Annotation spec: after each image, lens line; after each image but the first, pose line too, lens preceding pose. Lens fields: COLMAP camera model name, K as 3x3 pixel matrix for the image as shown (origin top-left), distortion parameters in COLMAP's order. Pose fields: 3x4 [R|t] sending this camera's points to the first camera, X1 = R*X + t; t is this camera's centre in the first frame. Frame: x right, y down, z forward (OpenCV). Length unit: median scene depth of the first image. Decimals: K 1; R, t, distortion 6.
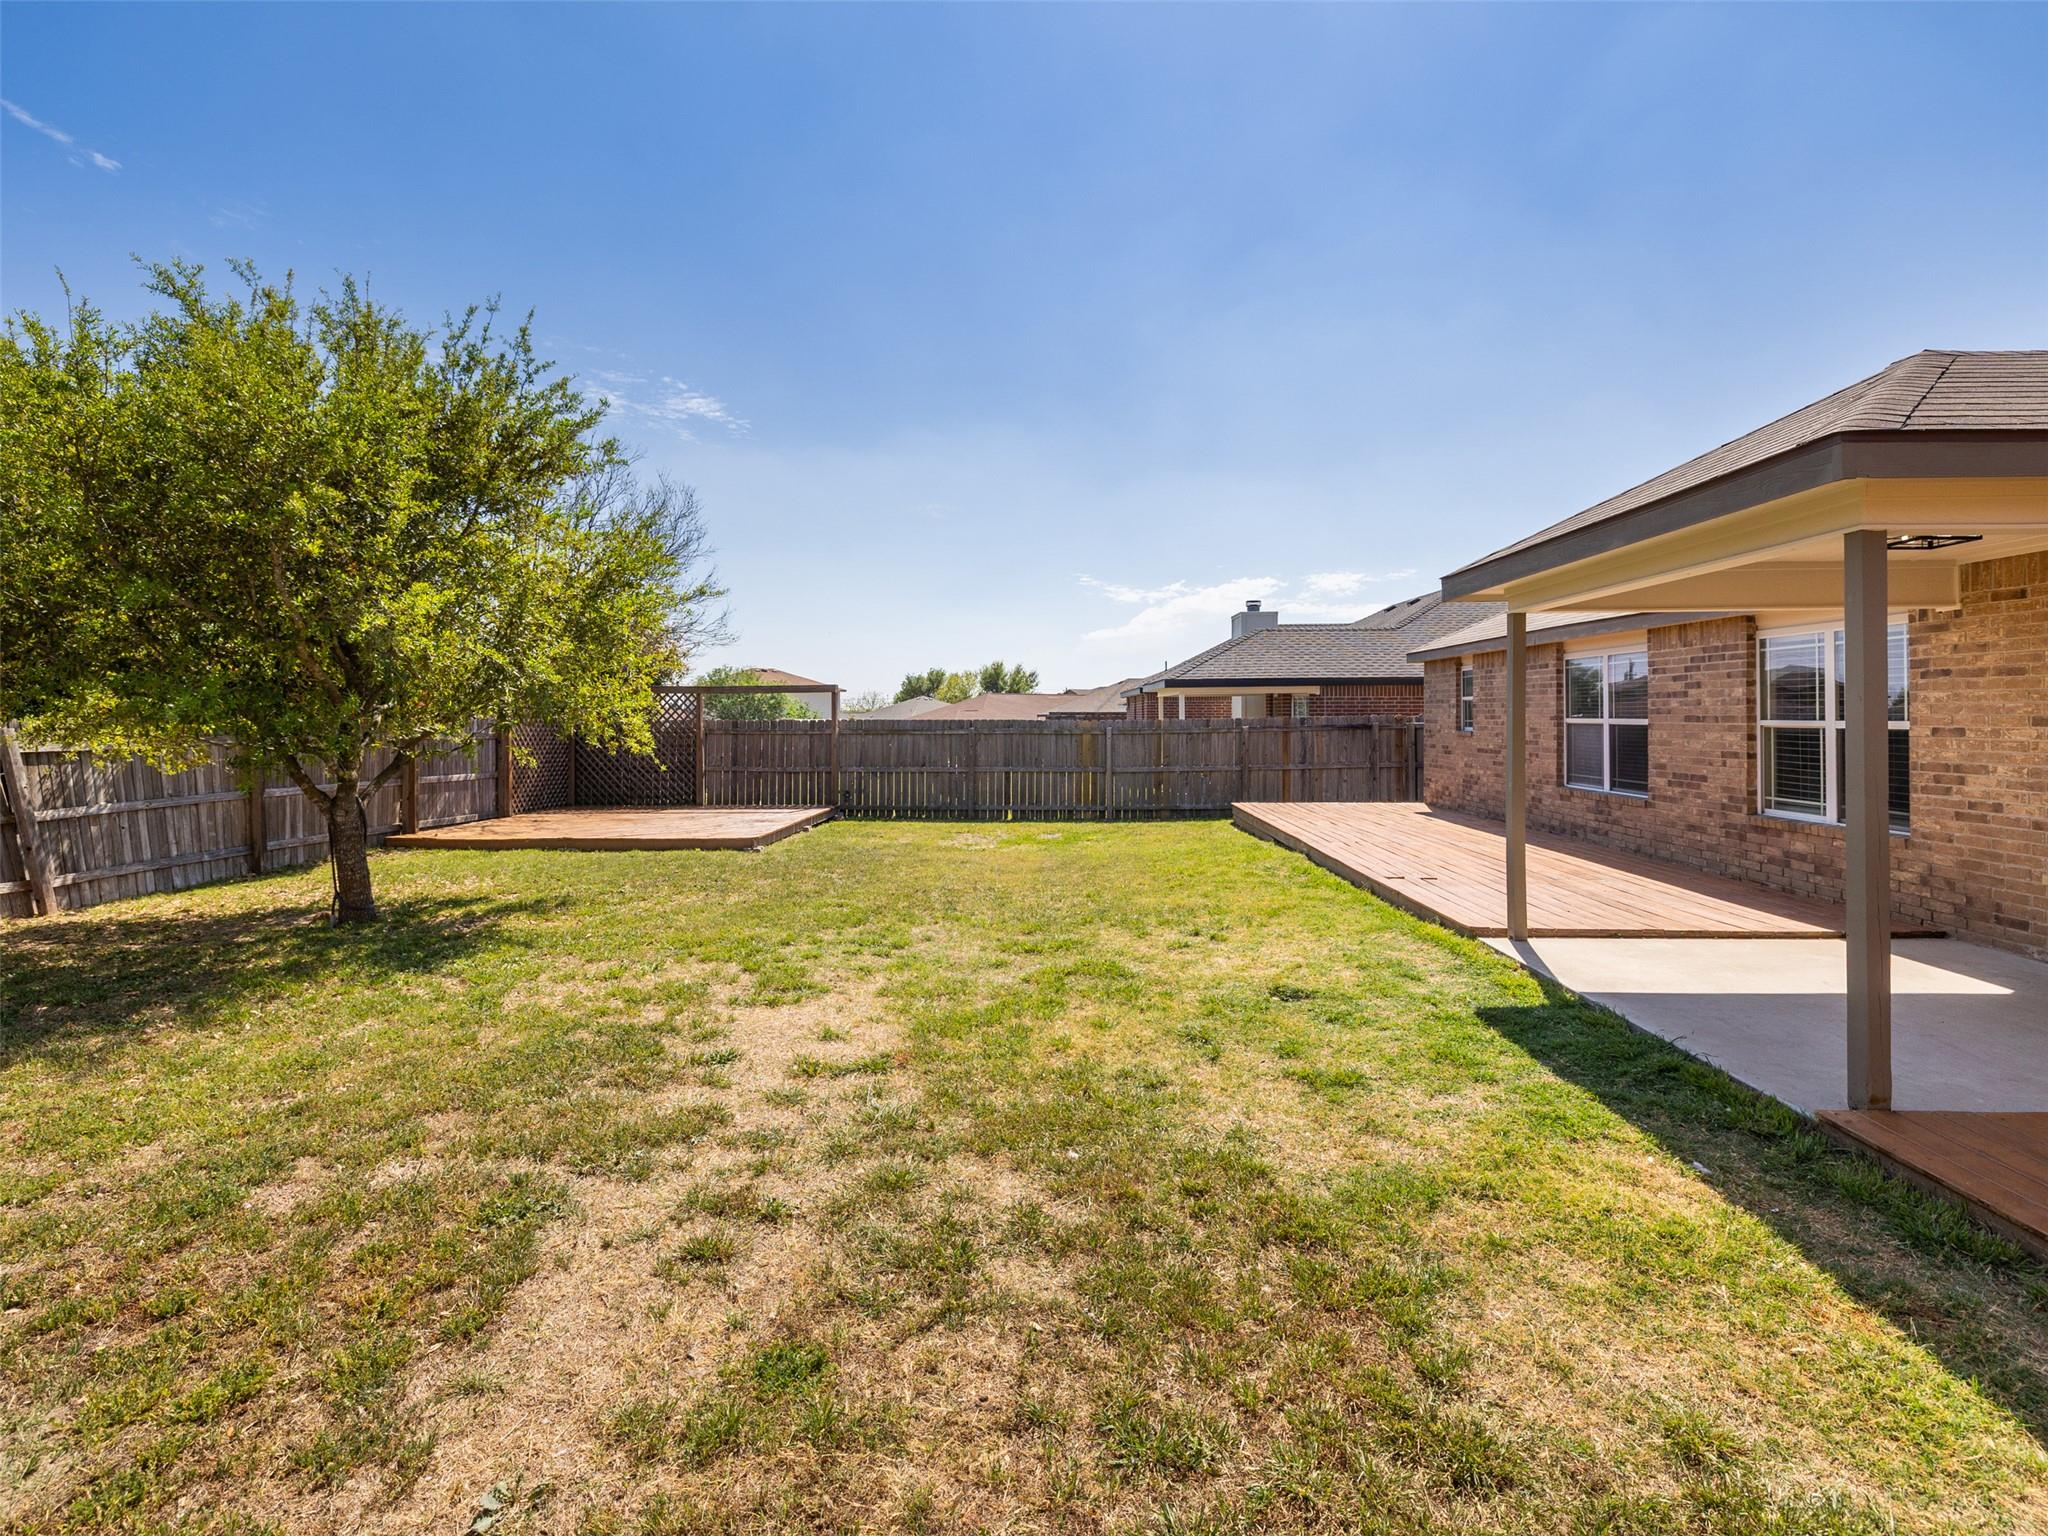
lens RADIAL K [[985.7, 0, 1020.1], [0, 985.7, 708.6], [0, 0, 1]] dist [-0.001194, 0.000428]
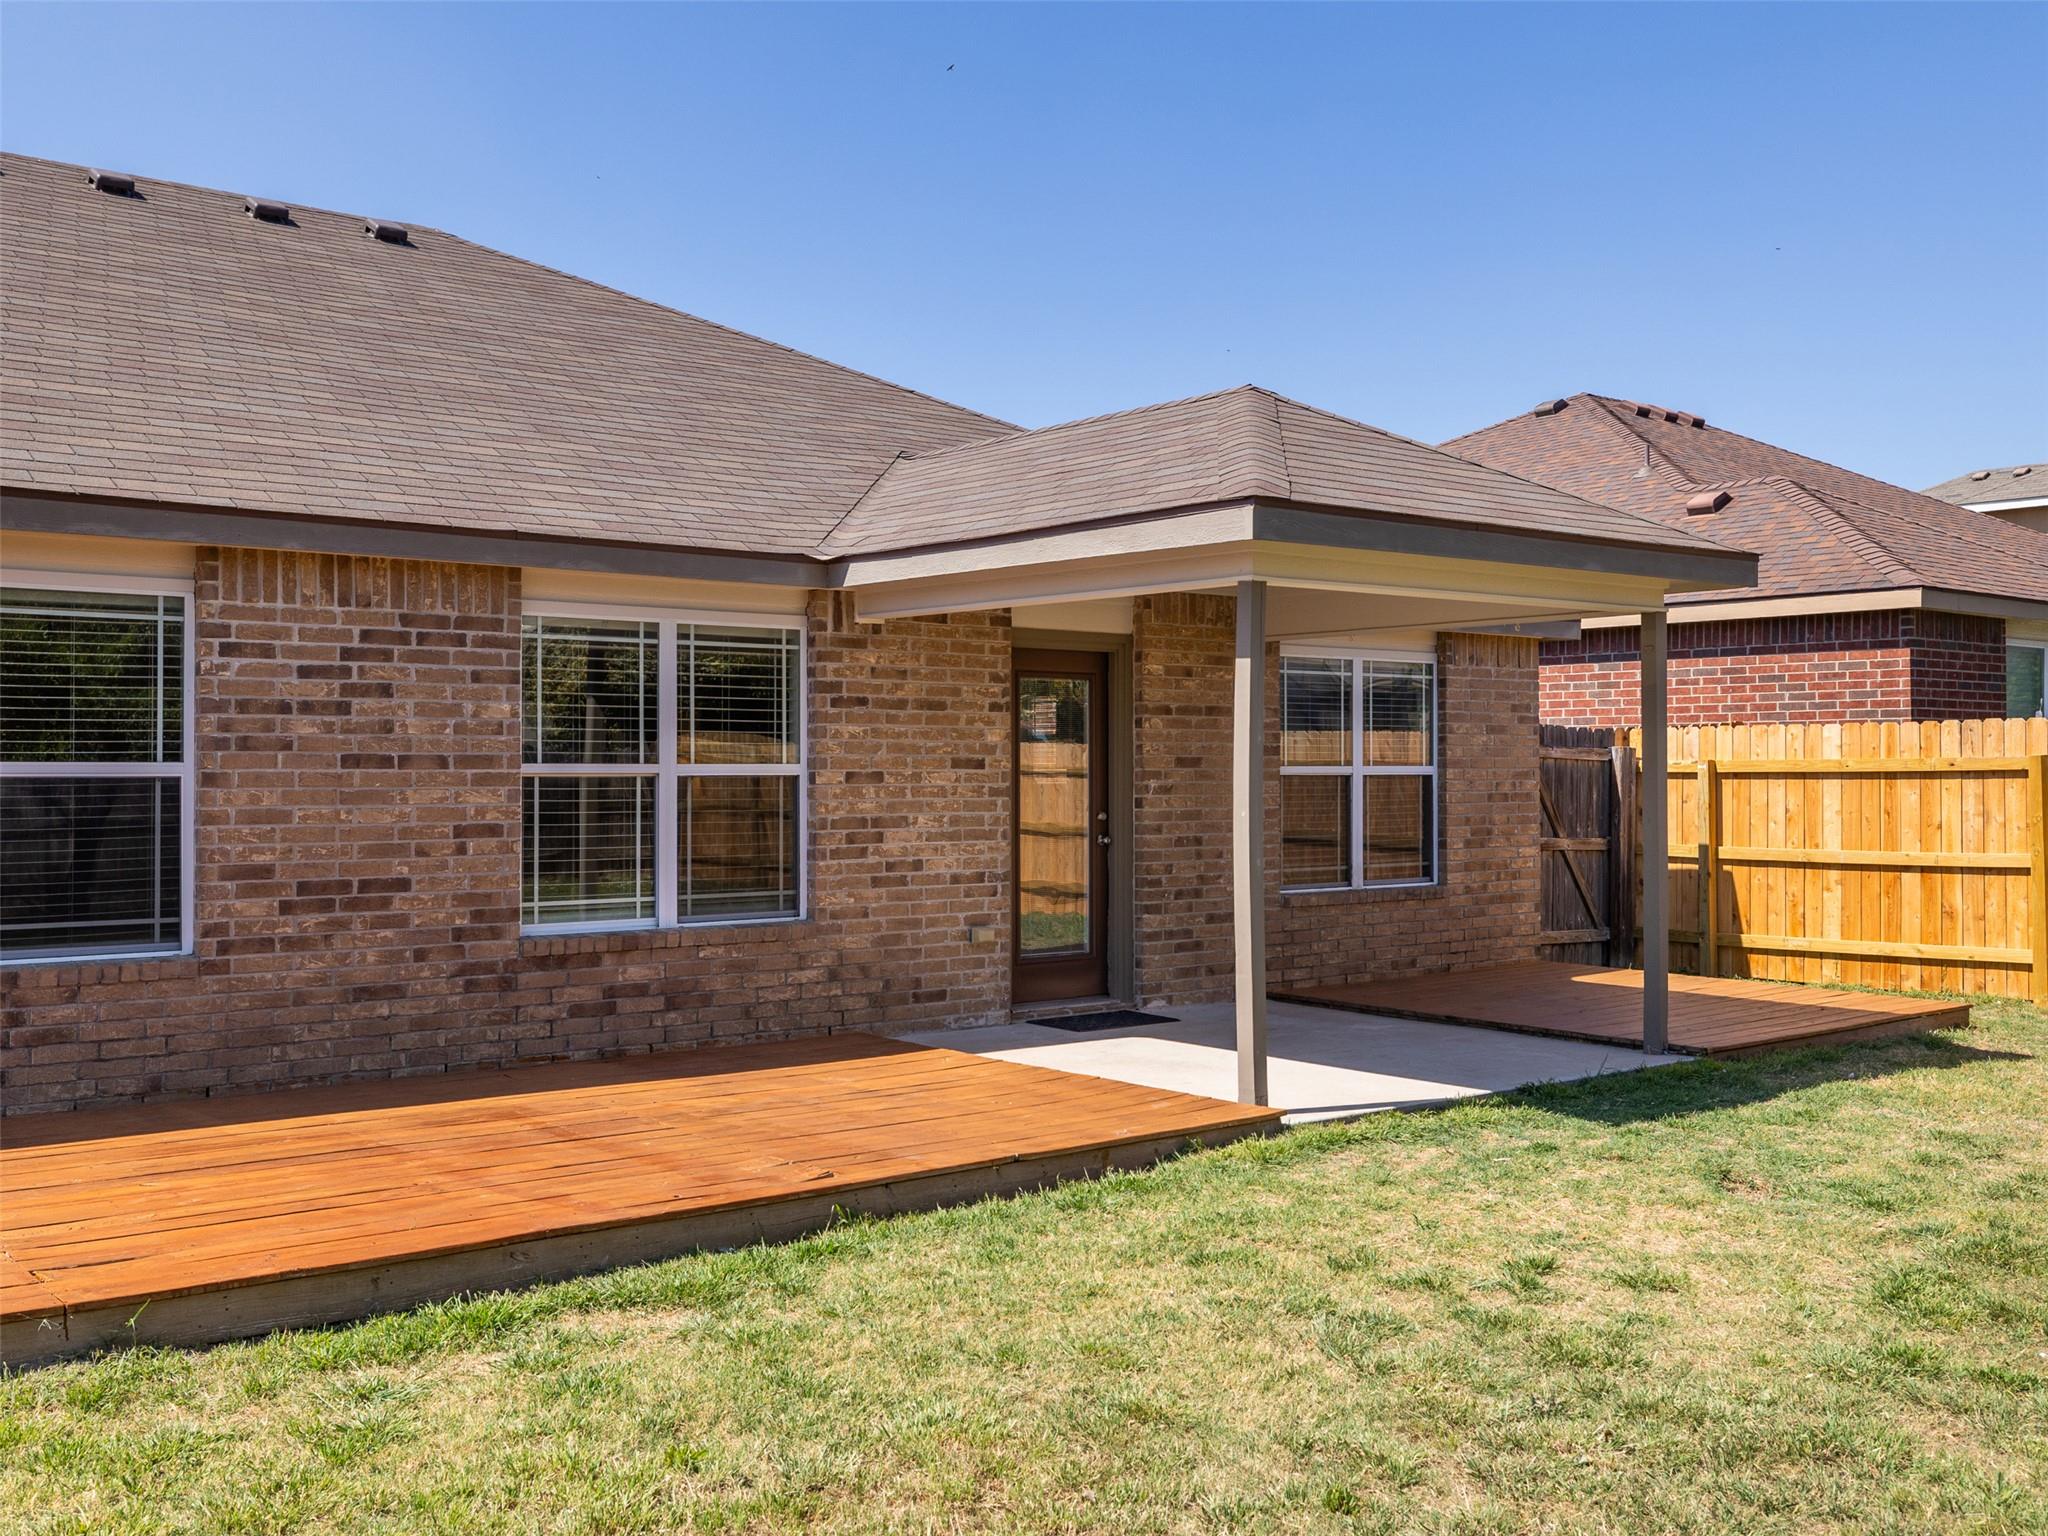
lens RADIAL K [[1976.1, 0, 1024.0], [0, 1976.1, 768.0], [0, 0, 1]] dist [0.001272, 0.007422]
pose [[-0.661180, 0.007083, 0.750194, -0.232209], [-0.000221, 0.999954, -0.009636, 0.022527], [-0.750228, -0.006537, -0.661147, 1.387026]]
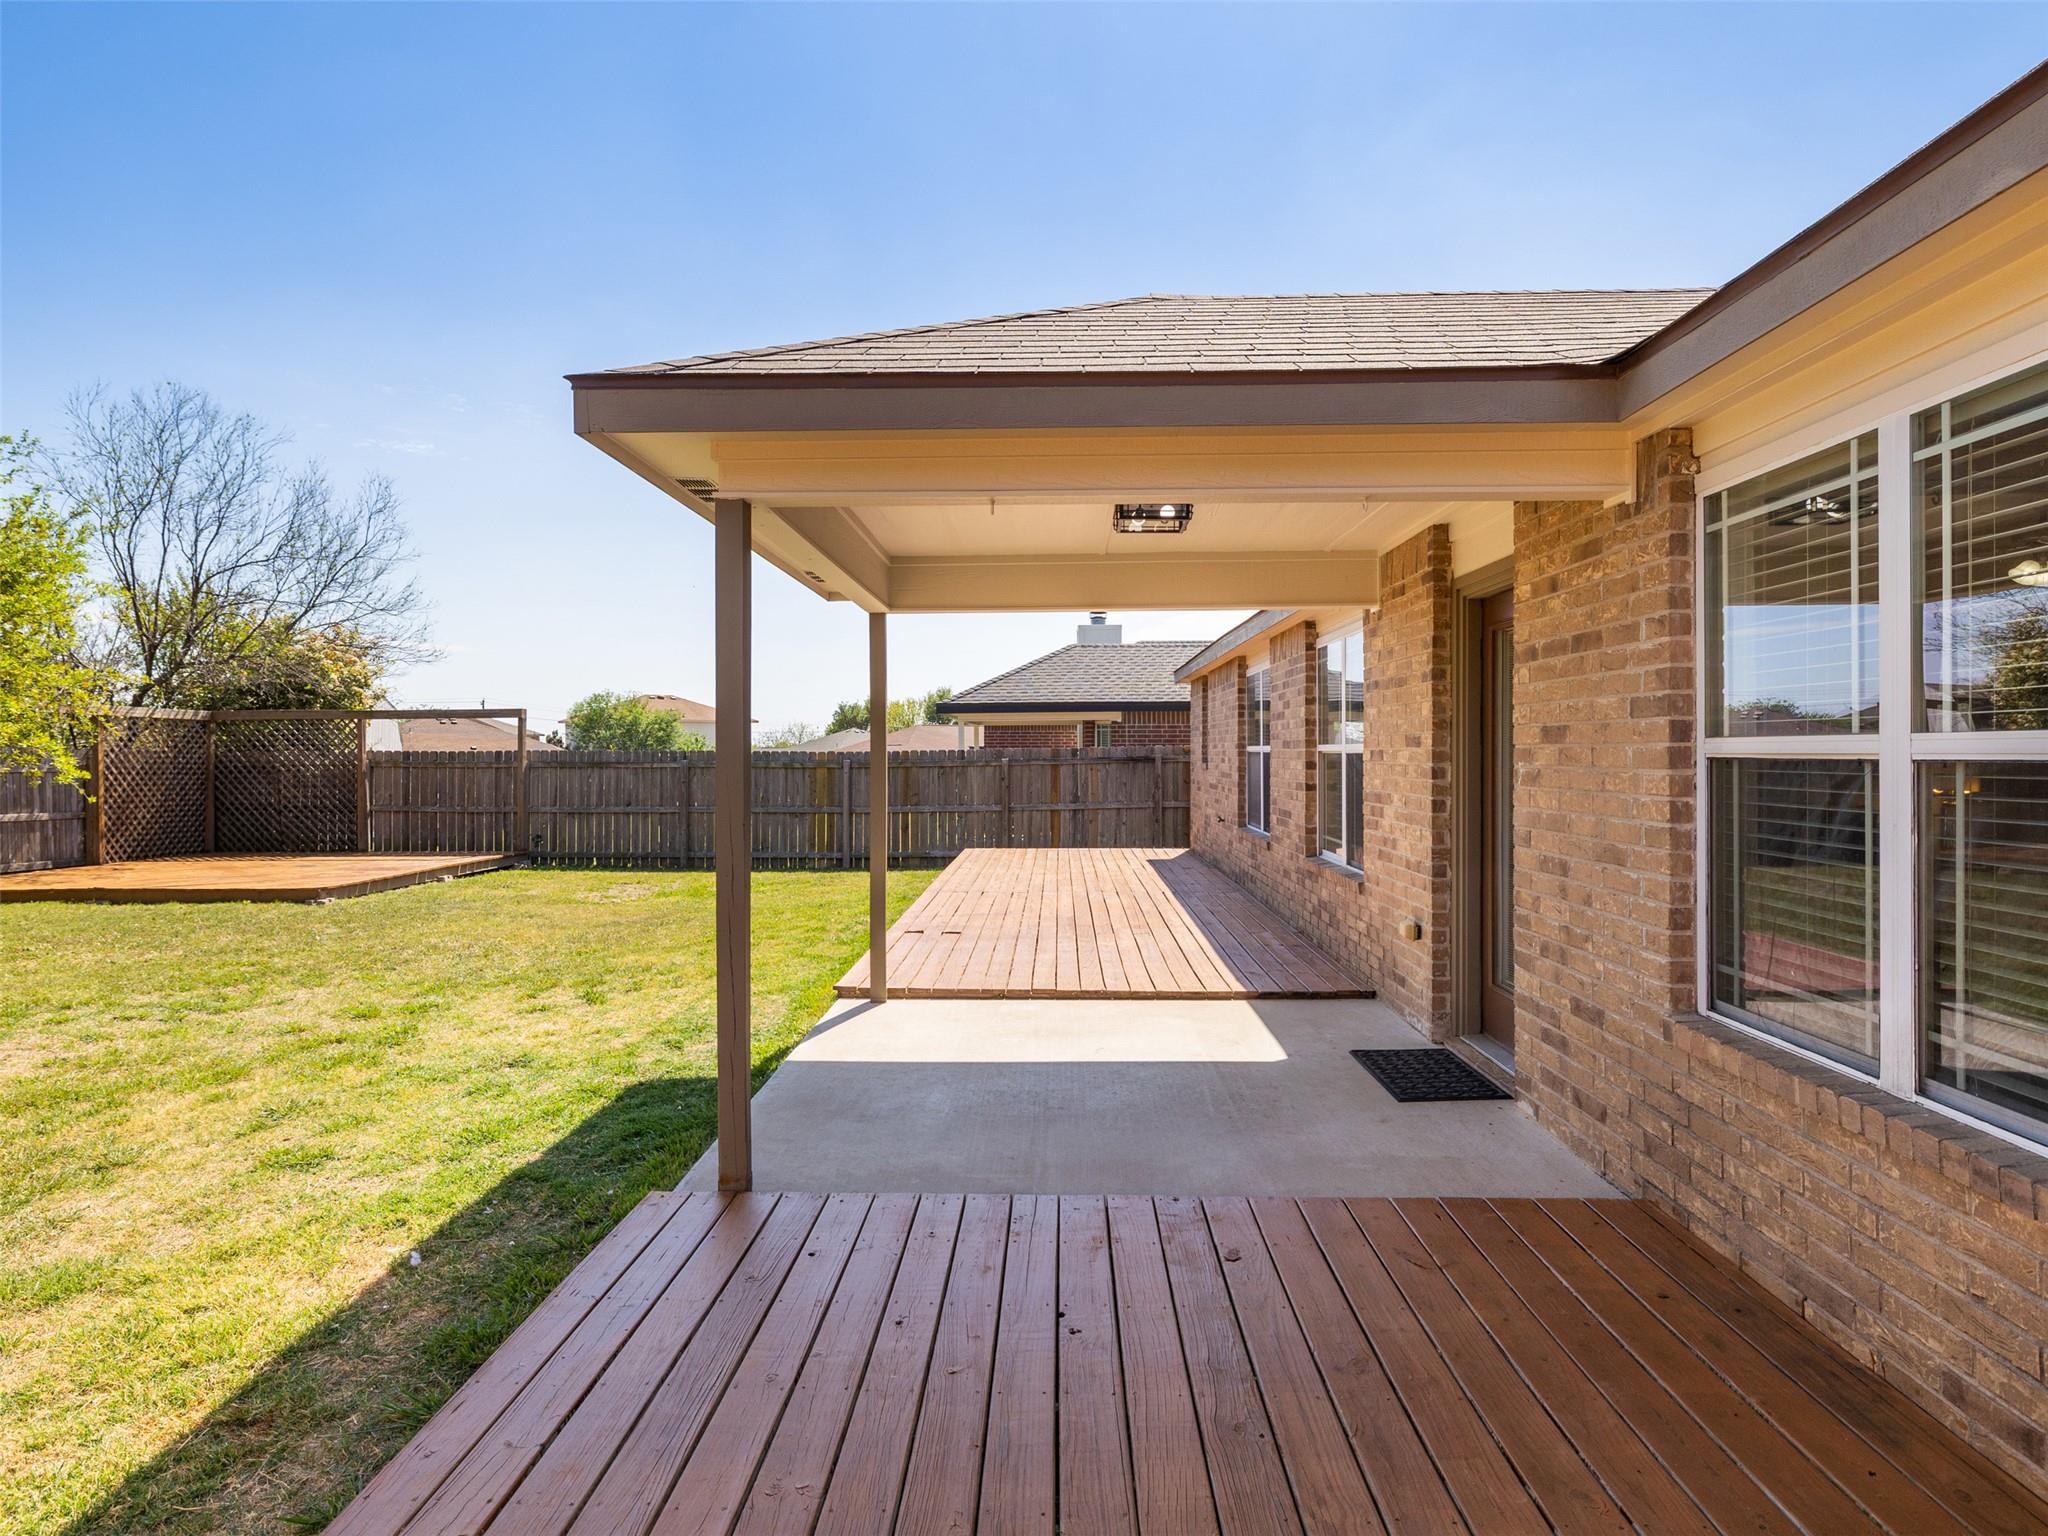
lens RADIAL K [[1164.9, 0, 1026.7], [0, 1164.9, 754.4], [0, 0, 1]] dist [-0.006819, 0.002917]
pose [[0.999952, 0.001353, 0.009696, 0.450396], [-0.001436, 0.999962, 0.008546, 0.010775], [-0.009684, -0.008560, 0.999916, 0.004129]]
